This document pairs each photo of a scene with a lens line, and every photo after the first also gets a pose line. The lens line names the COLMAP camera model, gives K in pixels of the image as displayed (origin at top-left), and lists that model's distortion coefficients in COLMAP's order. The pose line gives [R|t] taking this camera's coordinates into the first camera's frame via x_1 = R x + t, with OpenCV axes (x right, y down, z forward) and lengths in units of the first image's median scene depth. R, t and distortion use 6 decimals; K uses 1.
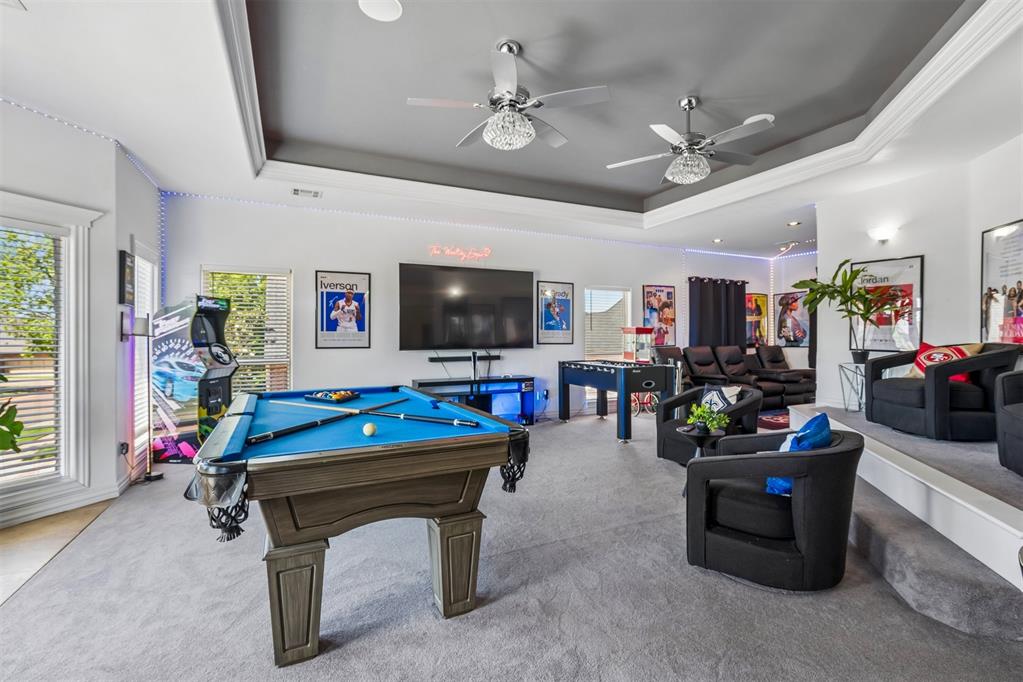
lens RADIAL K [[466.8, 0, 512.9], [0, 466.8, 339.1], [0, 0, 1]] dist [-0.003458, -0.000200]
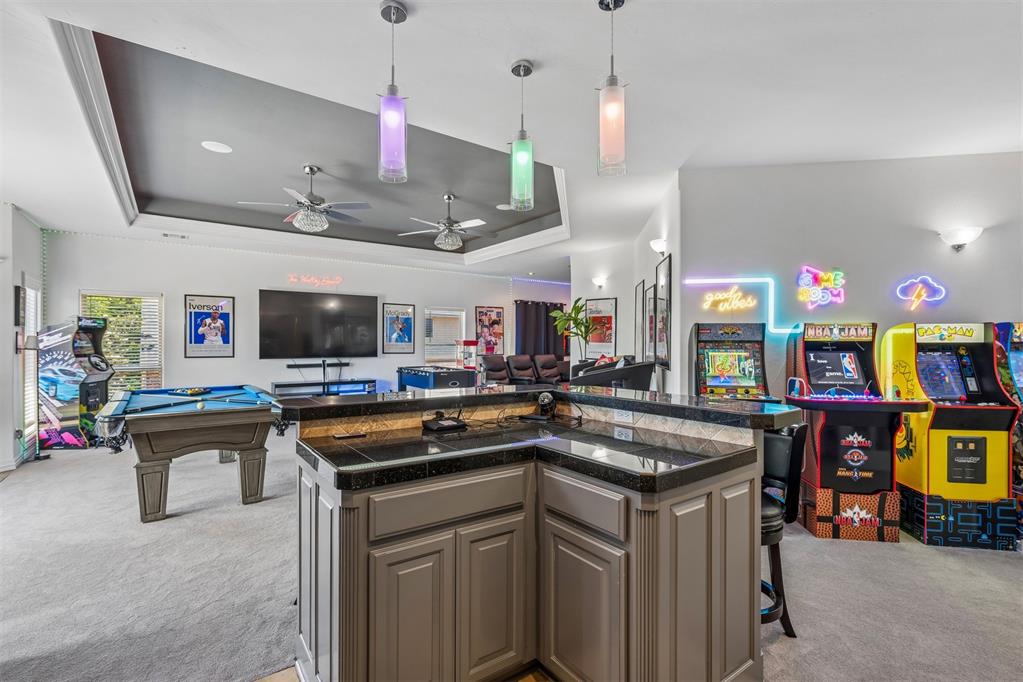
lens RADIAL K [[466.8, 0, 509.3], [0, 466.8, 347.9], [0, 0, 1]] dist [-0.003458, -0.000200]
pose [[0.983992, 0.002294, 0.178200, 0.228872], [-0.003441, 0.999975, 0.006129, -0.018789], [-0.178181, -0.006644, 0.983975, -0.413496]]
